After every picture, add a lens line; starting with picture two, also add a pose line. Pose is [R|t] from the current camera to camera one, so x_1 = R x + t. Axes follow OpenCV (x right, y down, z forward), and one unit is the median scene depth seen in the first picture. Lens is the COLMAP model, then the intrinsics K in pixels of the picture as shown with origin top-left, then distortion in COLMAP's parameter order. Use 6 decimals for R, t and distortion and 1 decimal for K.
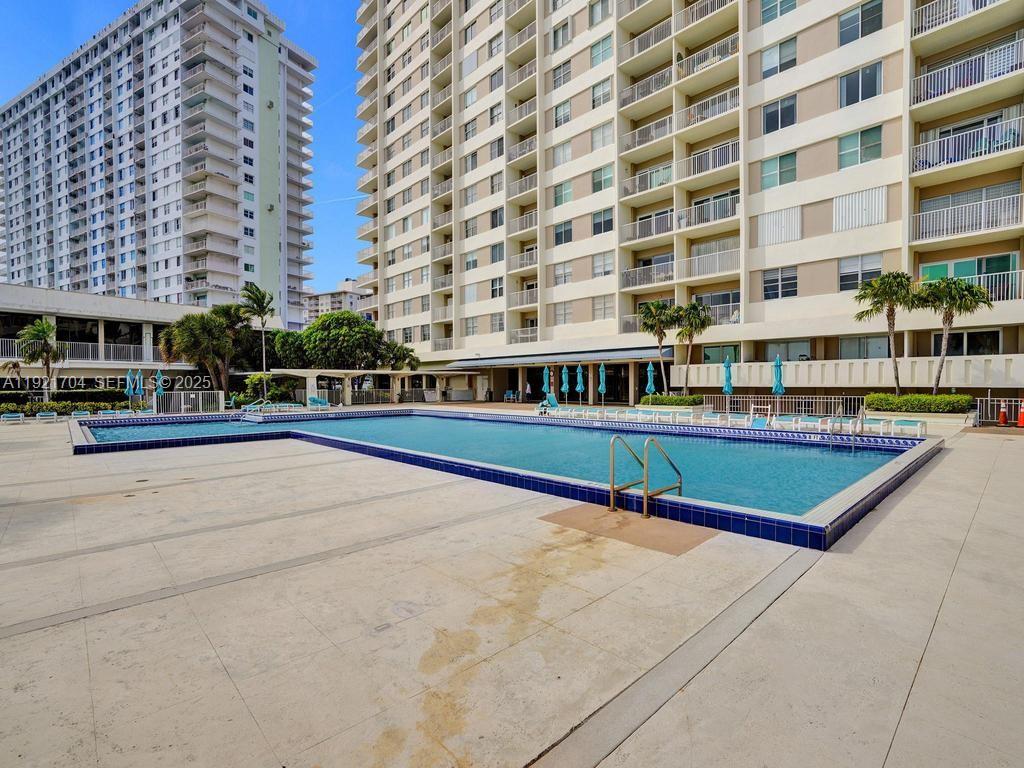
lens RADIAL K [[491.7, 0, 512.1], [0, 491.7, 389.8], [0, 0, 1]] dist [-0.013326, 0.002871]
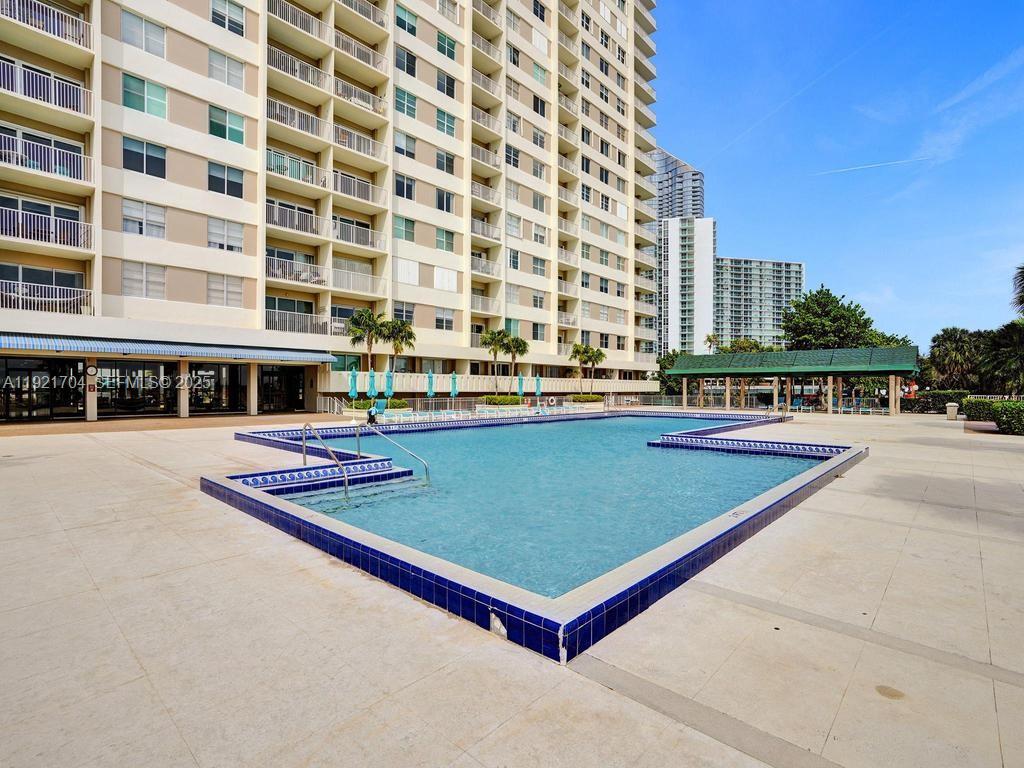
lens RADIAL K [[491.7, 0, 510.2], [0, 491.7, 384.3], [0, 0, 1]] dist [-0.013326, 0.002871]
pose [[-0.032807, 0.015758, 0.999337, -0.585499], [0.009262, 0.999838, -0.015462, -0.003670], [-0.999419, 0.008749, -0.032948, 0.569239]]
